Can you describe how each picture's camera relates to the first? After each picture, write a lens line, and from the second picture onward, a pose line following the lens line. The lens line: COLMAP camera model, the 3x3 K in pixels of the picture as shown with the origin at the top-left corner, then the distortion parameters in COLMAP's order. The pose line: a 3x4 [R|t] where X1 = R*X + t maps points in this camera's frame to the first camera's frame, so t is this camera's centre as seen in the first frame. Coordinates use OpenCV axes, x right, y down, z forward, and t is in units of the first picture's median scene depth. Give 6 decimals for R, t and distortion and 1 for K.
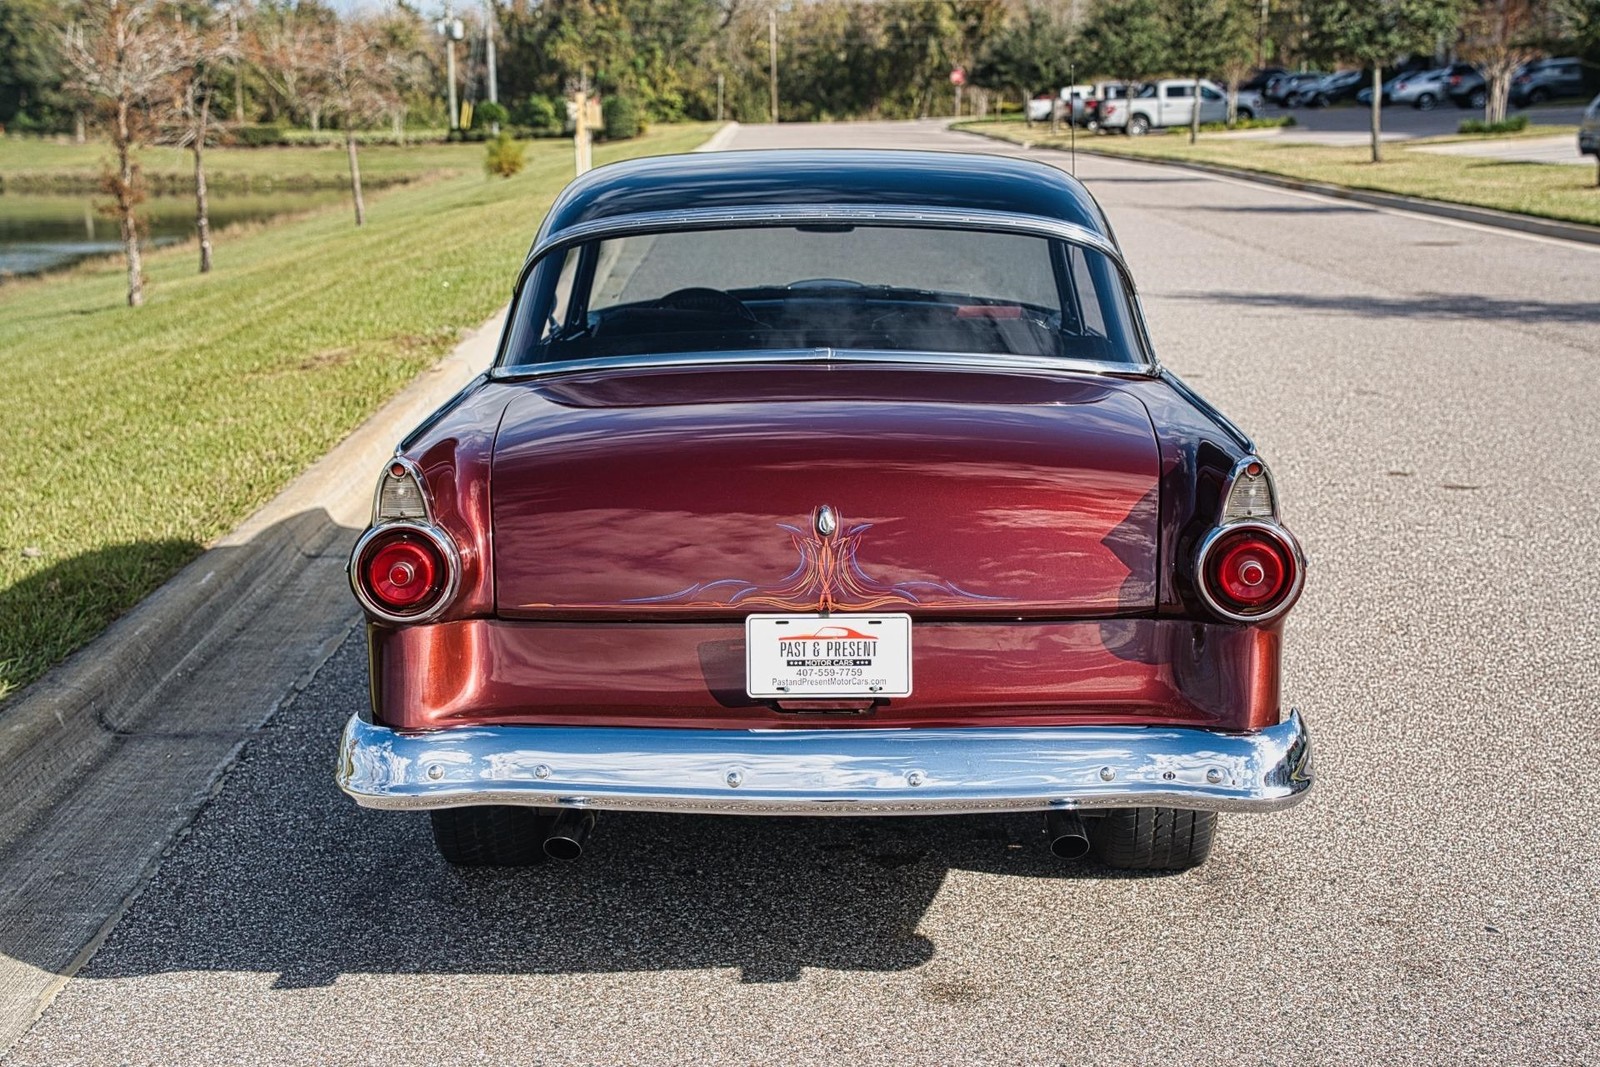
lens RADIAL K [[2351.3, 0, 800.0], [0, 2351.3, 533.5], [0, 0, 1]] dist [0.150932, 0.680489]
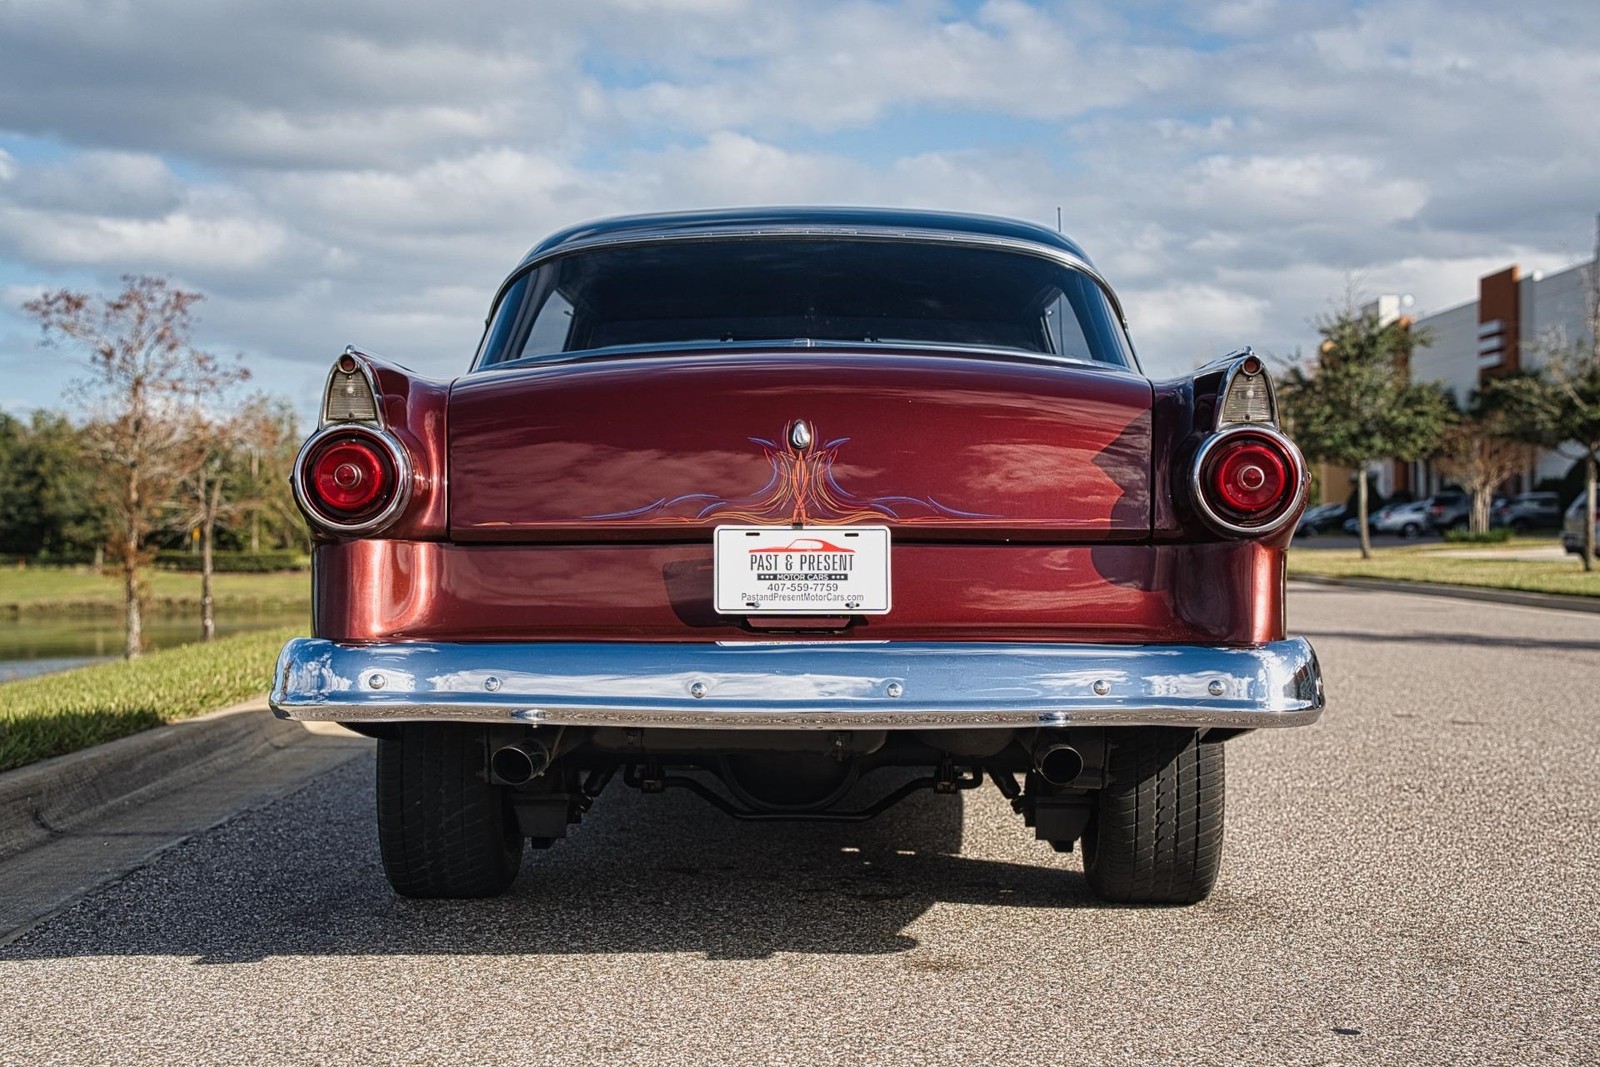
lens RADIAL K [[2351.3, 0, 800.0], [0, 2351.3, 533.5], [0, 0, 1]] dist [0.150932, 0.680489]
pose [[0.999987, 0.005055, -0.000169, 0.009676], [-0.005010, 0.985362, -0.170402, 0.167036], [-0.000694, 0.170401, 0.985375, 0.063092]]
